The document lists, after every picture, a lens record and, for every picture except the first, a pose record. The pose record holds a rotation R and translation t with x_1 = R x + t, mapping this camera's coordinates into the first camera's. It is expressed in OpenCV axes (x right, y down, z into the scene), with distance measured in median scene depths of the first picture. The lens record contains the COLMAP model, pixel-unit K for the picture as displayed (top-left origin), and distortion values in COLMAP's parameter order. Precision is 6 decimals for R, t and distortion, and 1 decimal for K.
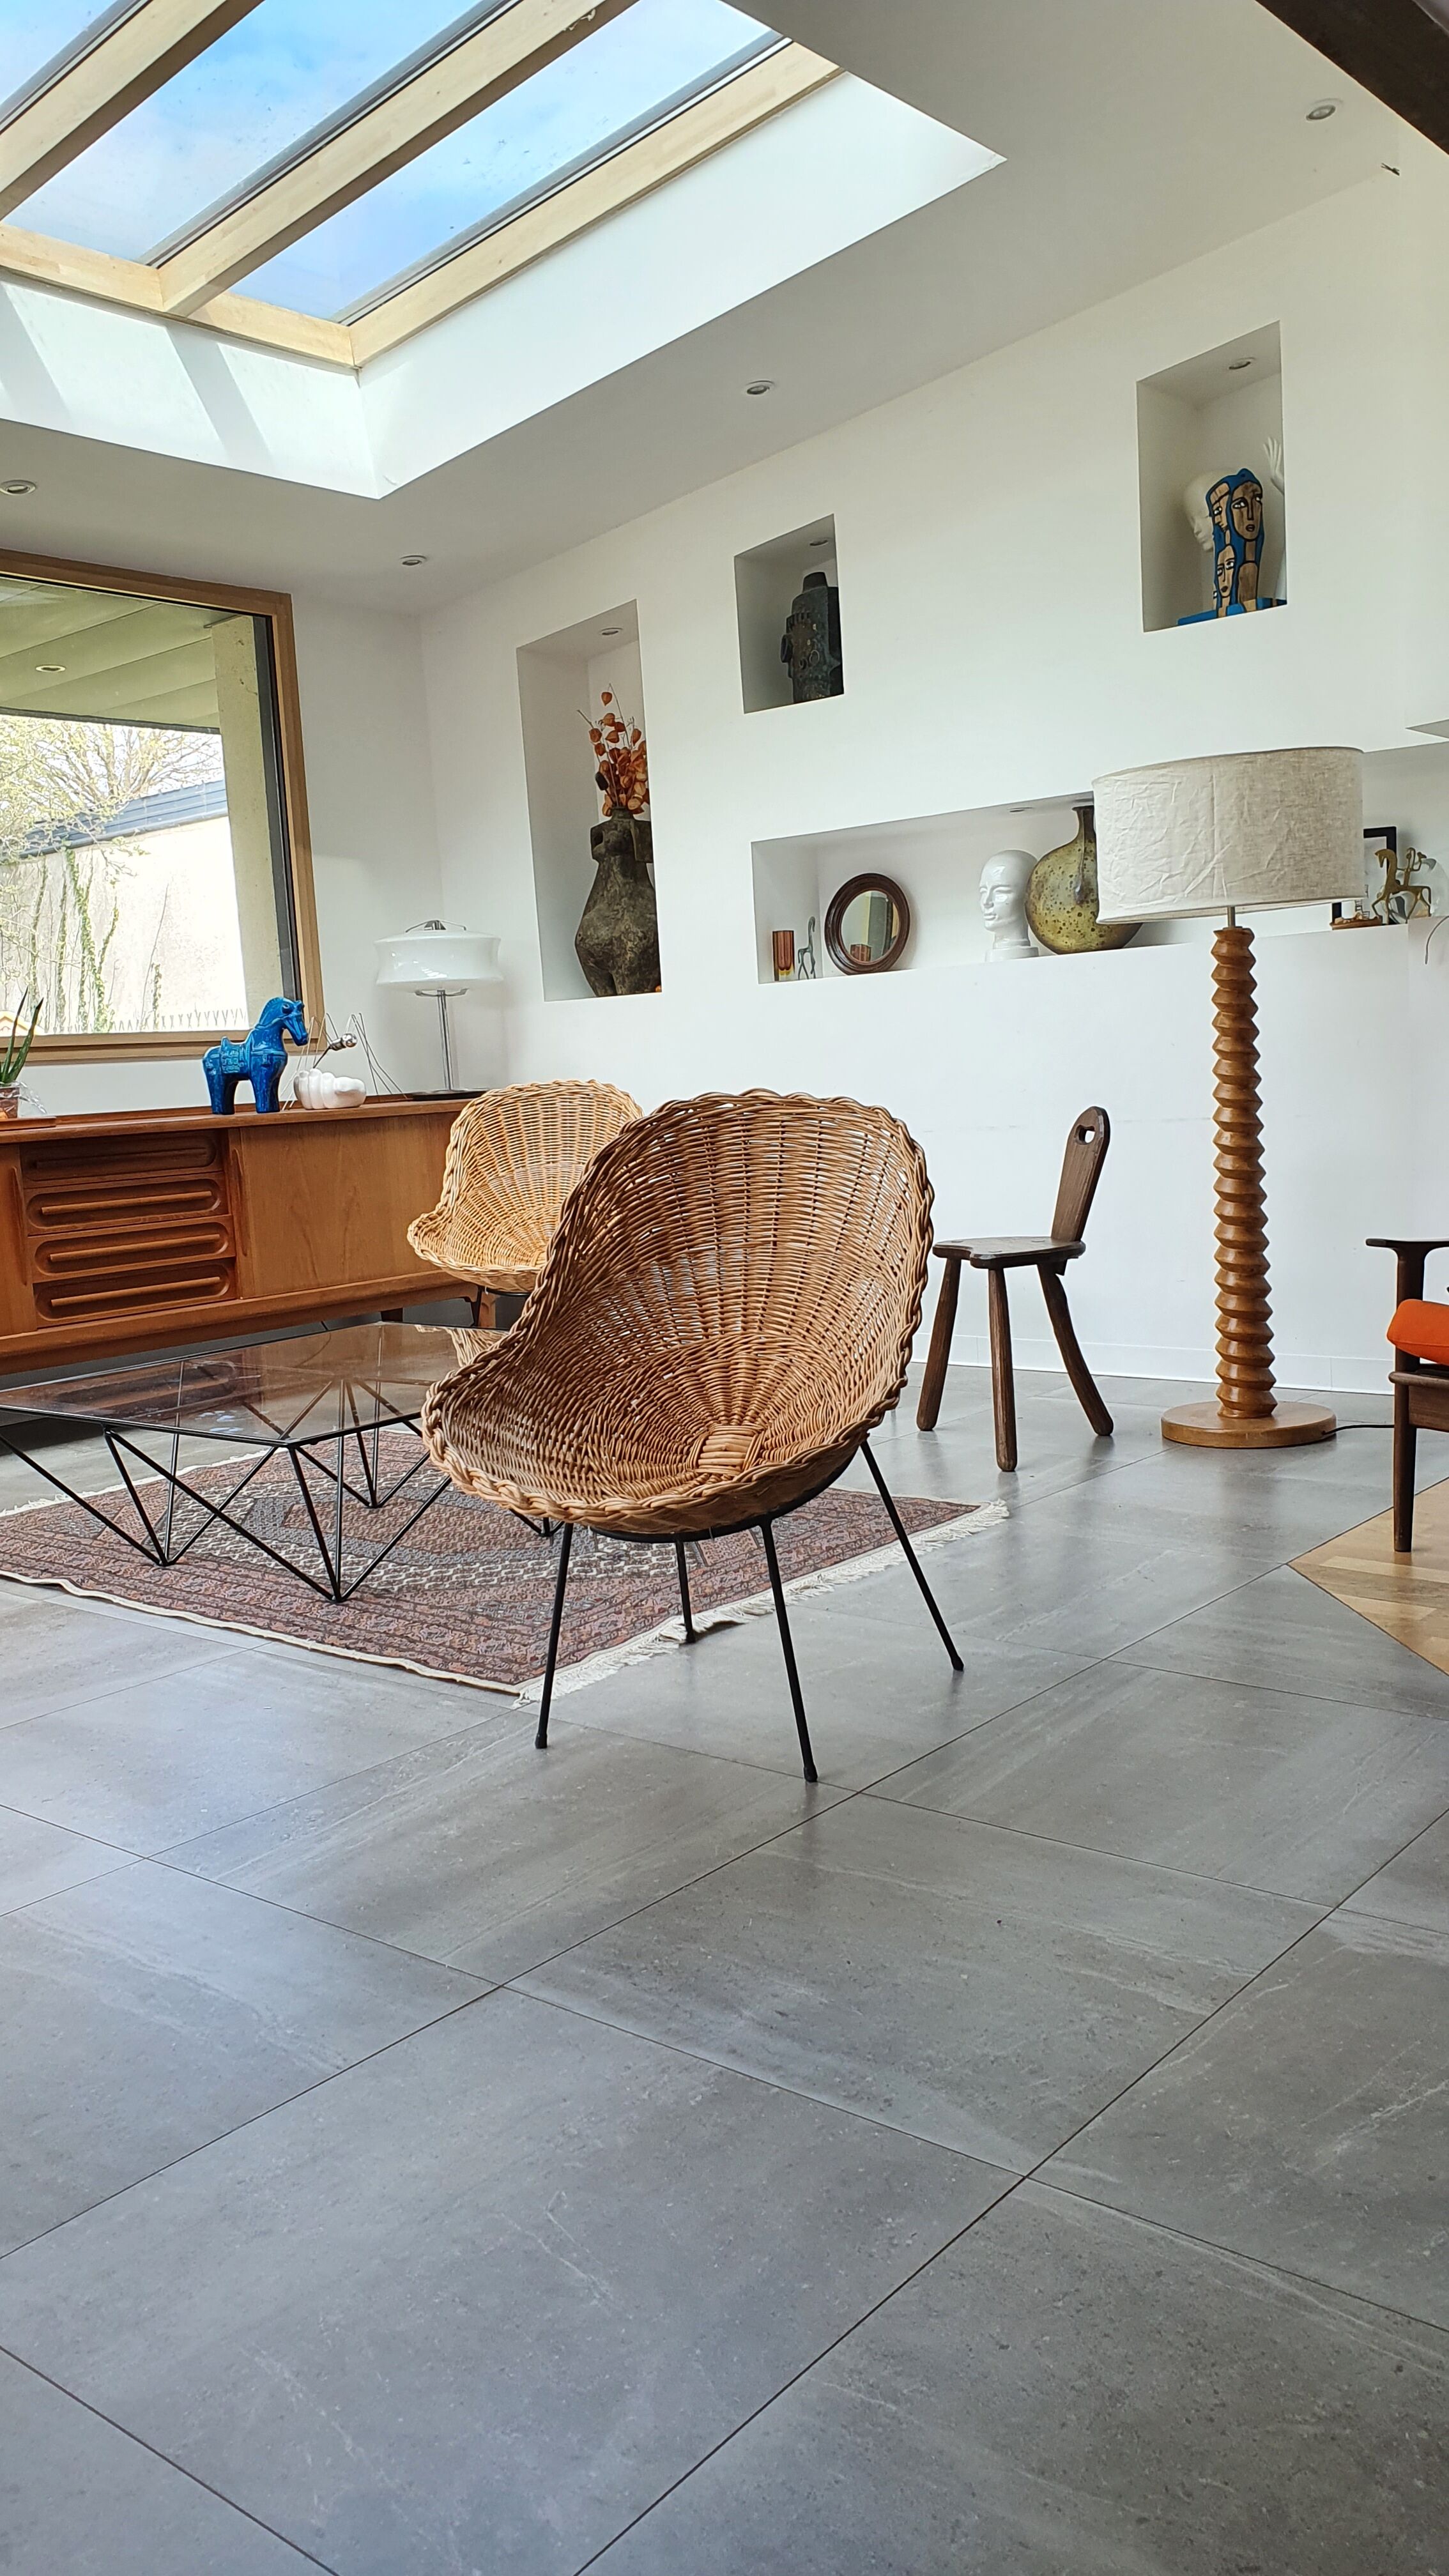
lens RADIAL K [[2072.1, 0, 732.9], [0, 2072.1, 1272.6], [0, 0, 1]] dist [0.019260, -0.003657]
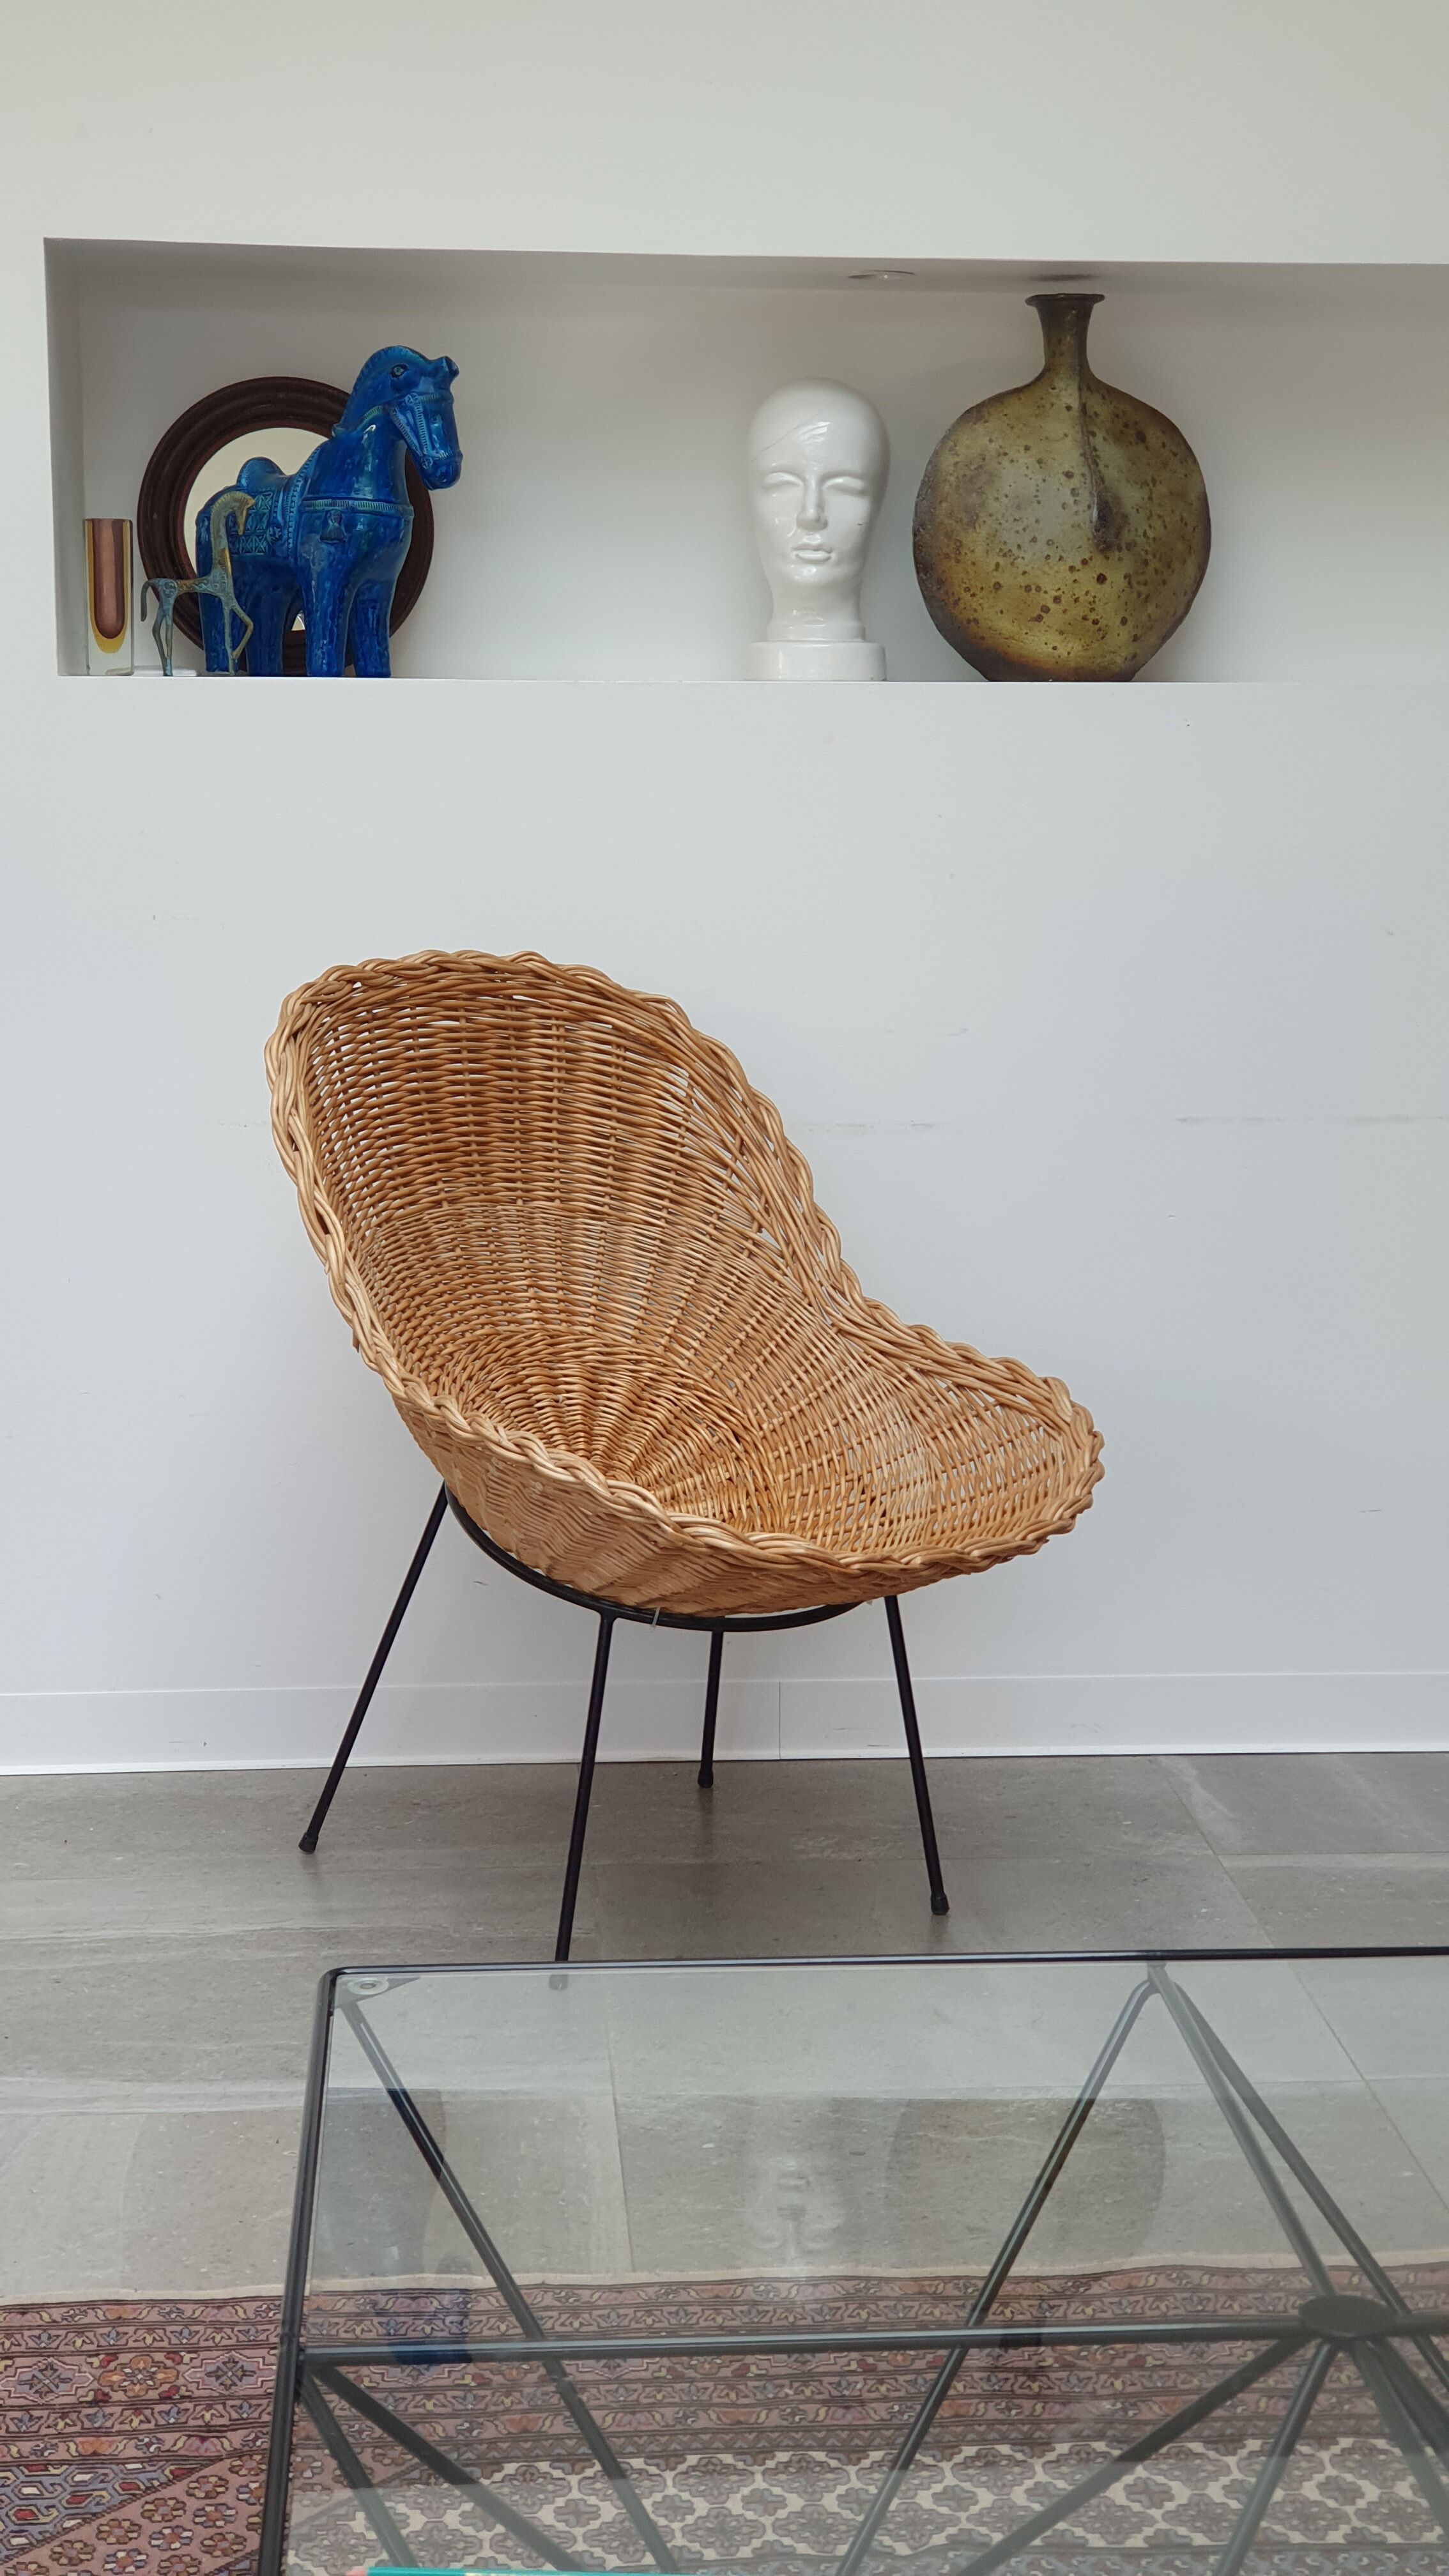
lens RADIAL K [[4062.0, 0, 772.3], [0, 4062.0, 1356.4], [0, 0, 1]] dist [0.086262, 0.000000]
pose [[0.627116, -0.066865, 0.776051, -0.565279], [0.040648, 0.997760, 0.053121, -0.083244], [-0.777865, -0.001768, 0.628429, 0.673363]]
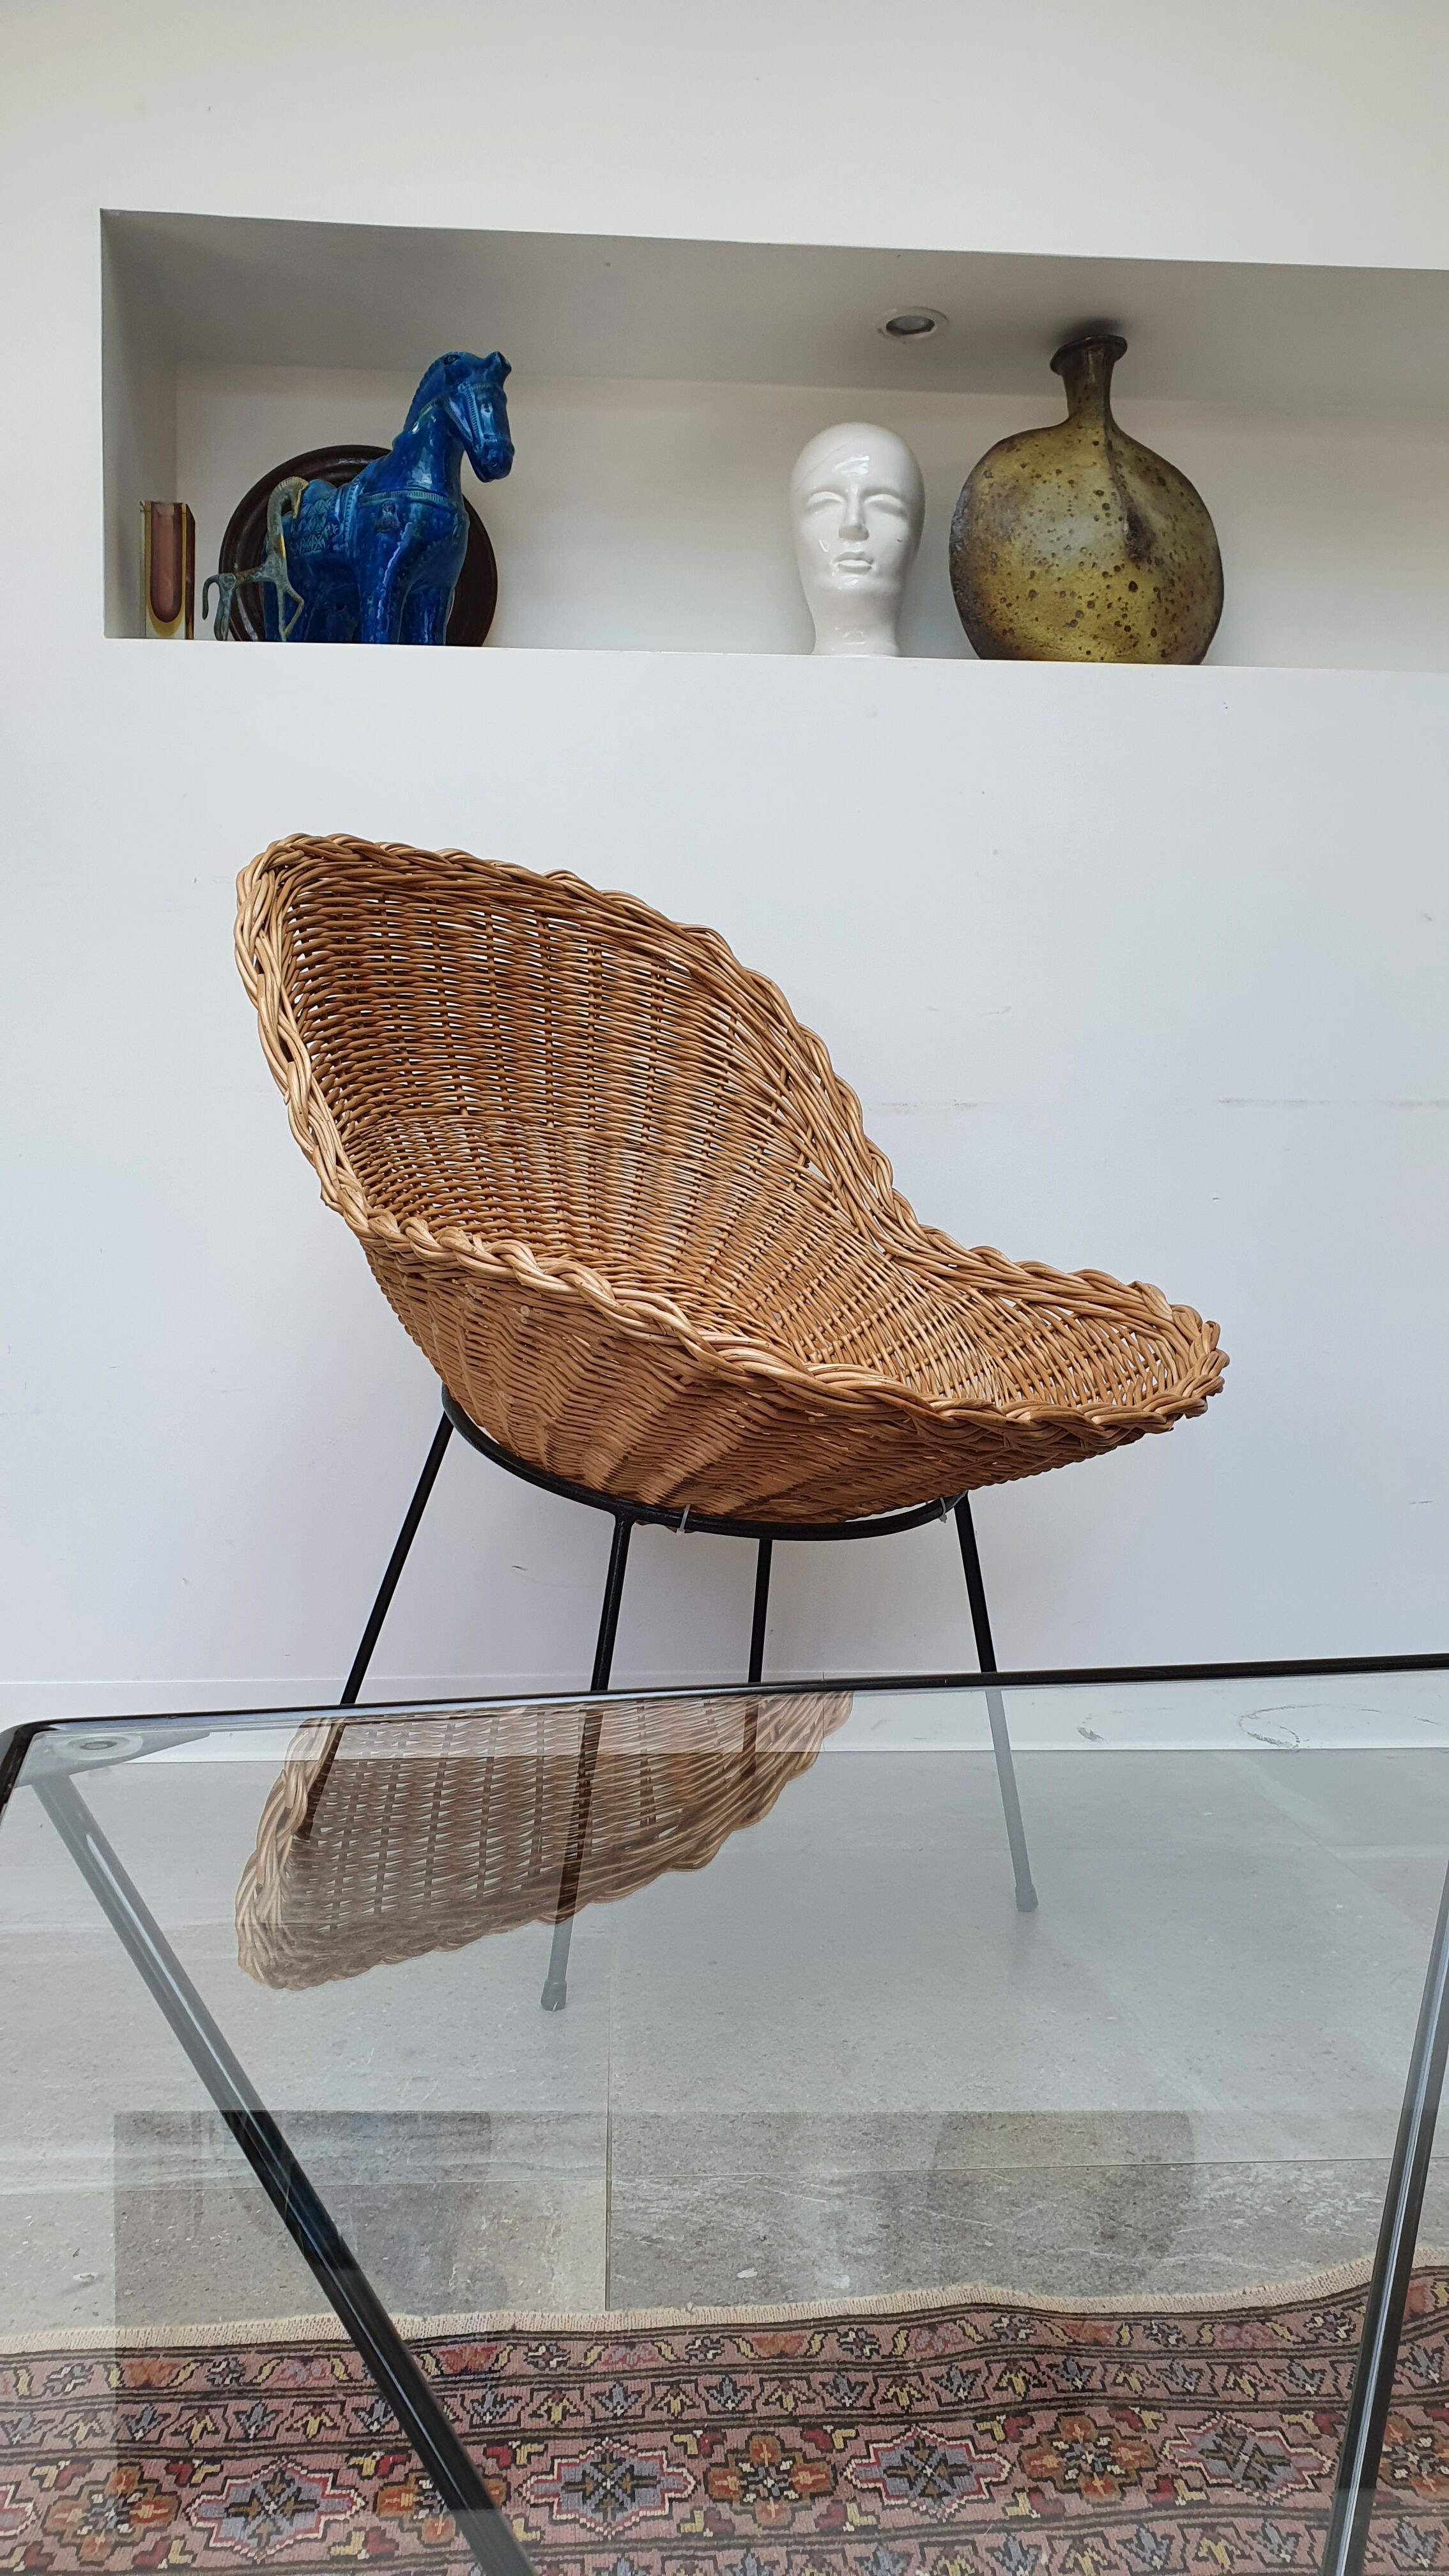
lens RADIAL K [[2072.1, 0, 758.6], [0, 2072.1, 1334.5], [0, 0, 1]] dist [0.019260, -0.003657]
pose [[0.638301, 0.044558, 0.768496, -0.219978], [0.040233, 0.995028, -0.091110, 0.006661], [-0.768735, 0.089074, 0.633335, 0.964533]]
